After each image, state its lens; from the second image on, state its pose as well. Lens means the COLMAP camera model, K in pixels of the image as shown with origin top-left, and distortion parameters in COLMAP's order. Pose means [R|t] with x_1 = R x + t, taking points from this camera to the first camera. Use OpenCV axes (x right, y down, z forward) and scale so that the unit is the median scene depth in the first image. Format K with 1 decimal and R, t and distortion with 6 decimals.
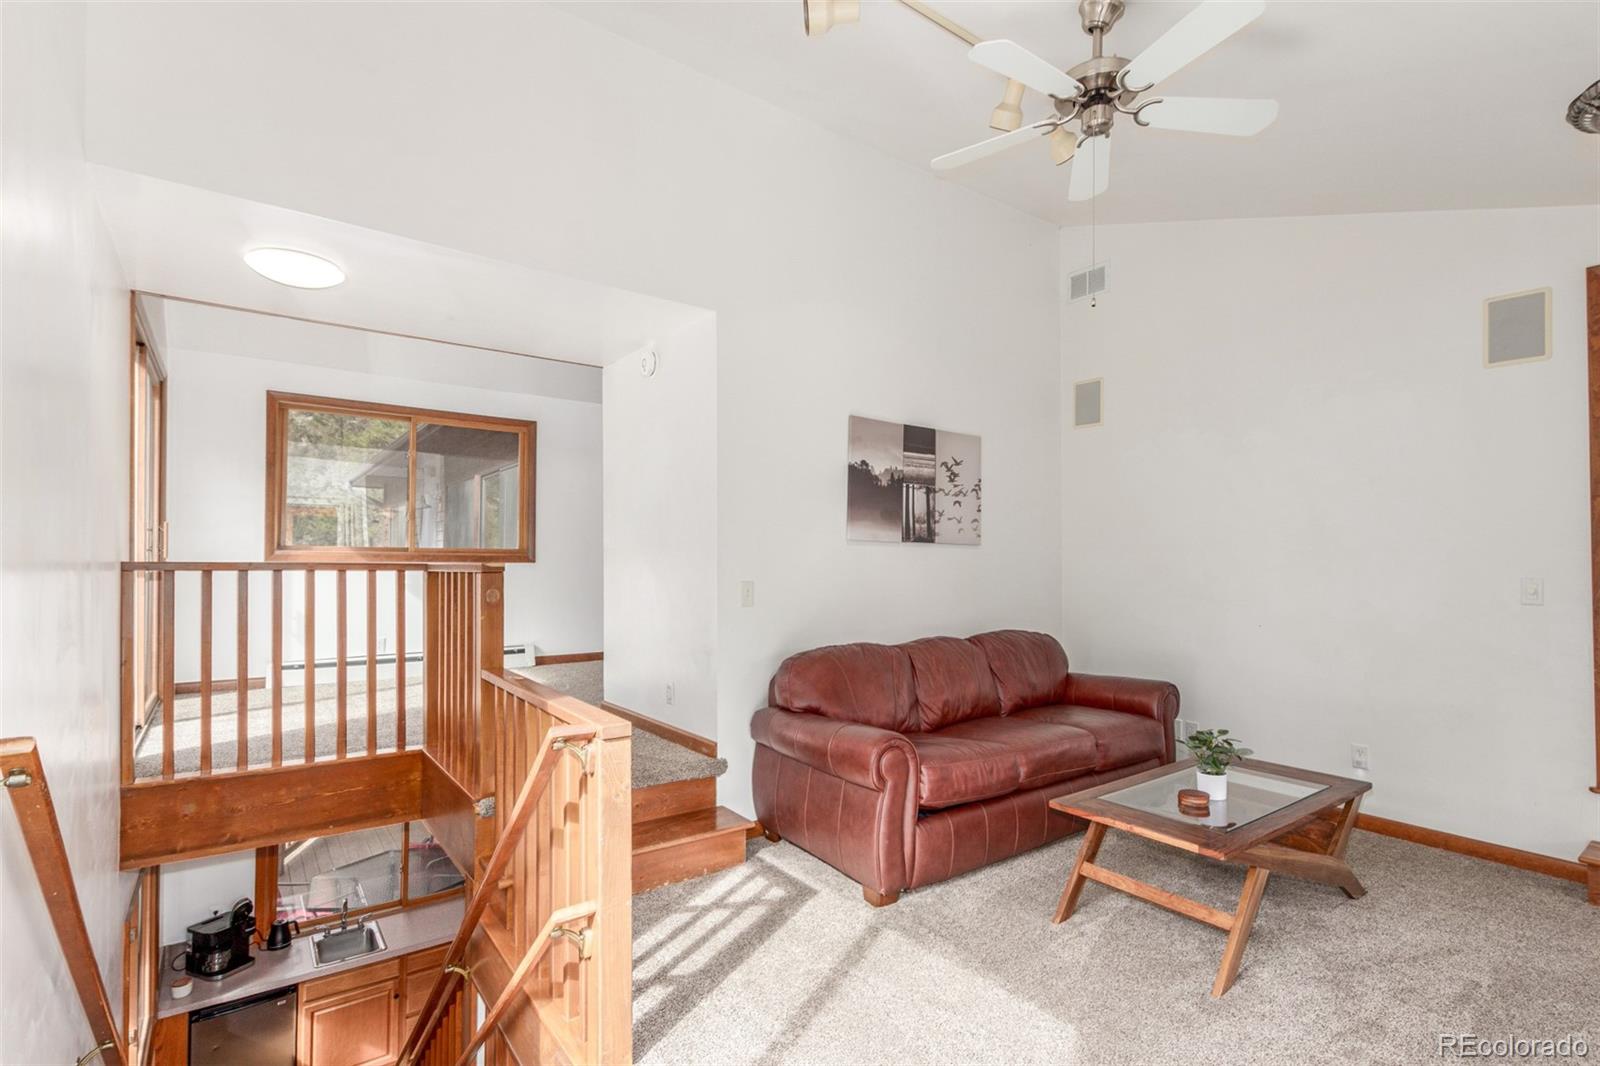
lens RADIAL K [[756.1, 0, 798.0], [0, 756.1, 539.3], [0, 0, 1]] dist [0.002991, 0.000357]
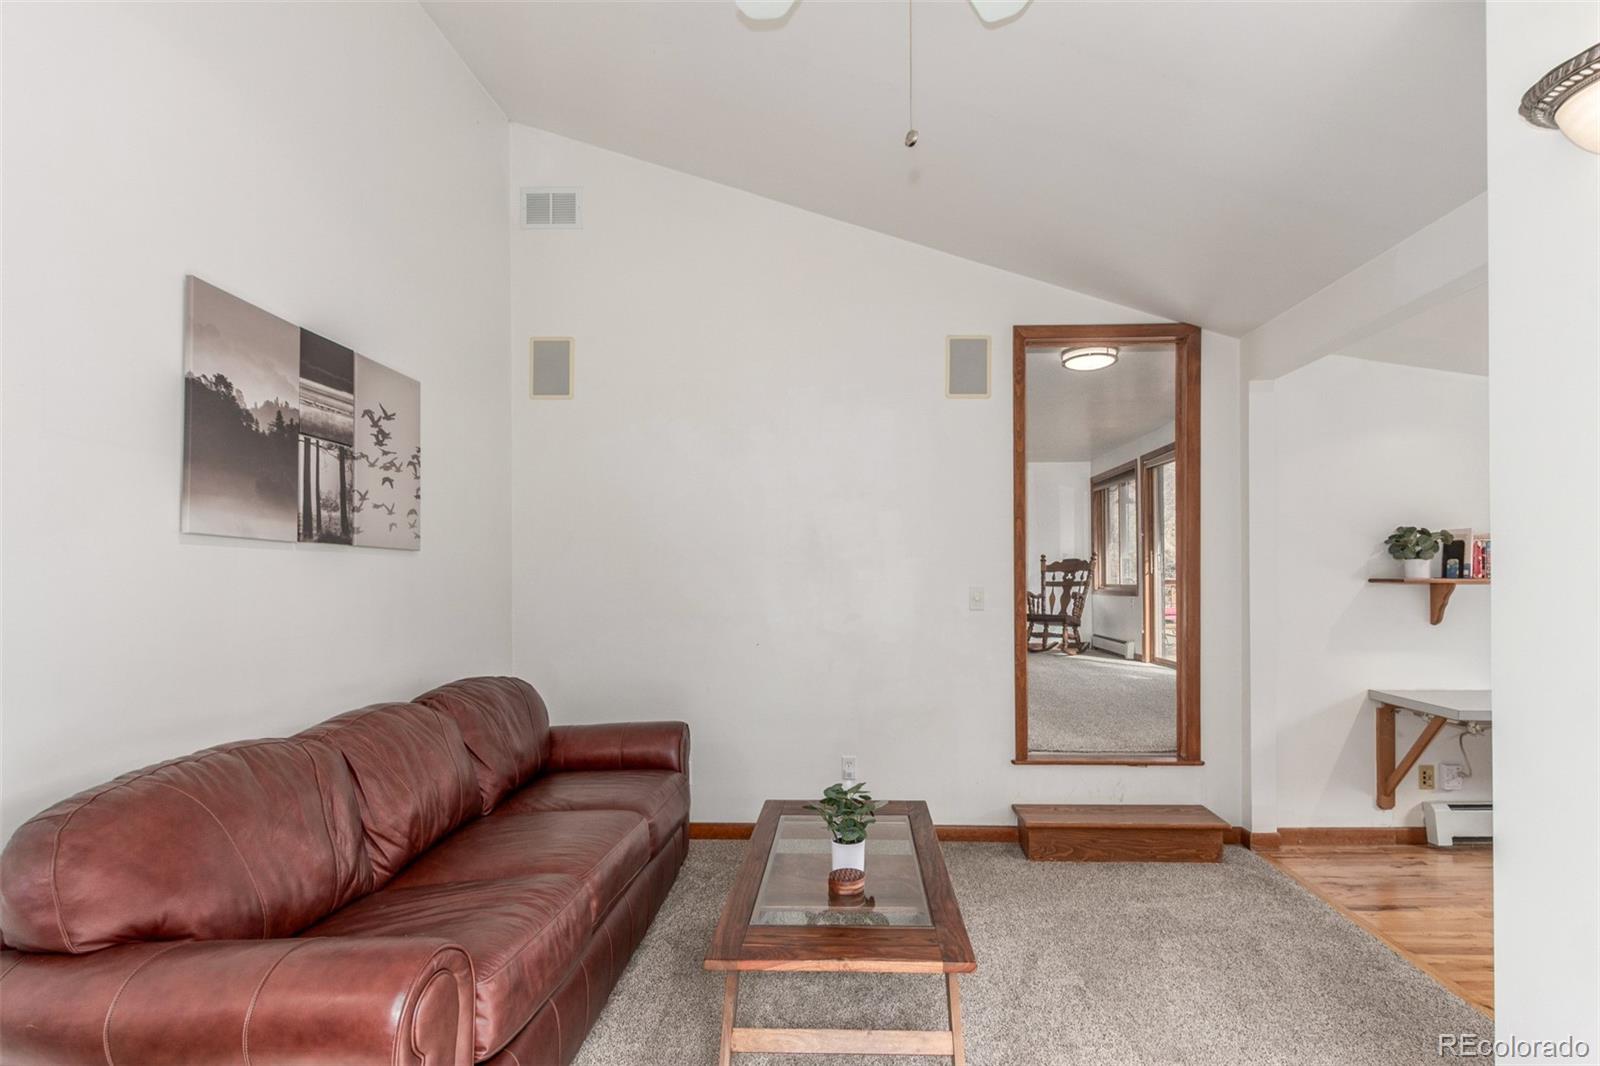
lens RADIAL K [[755.5, 0, 803.2], [0, 755.5, 573.4], [0, 0, 1]] dist [0.002359, 0.000131]
pose [[0.615356, -0.003687, 0.788241, -0.068275], [-0.016163, 0.999720, 0.017294, 0.011228], [-0.788083, -0.023383, 0.615124, 0.369160]]
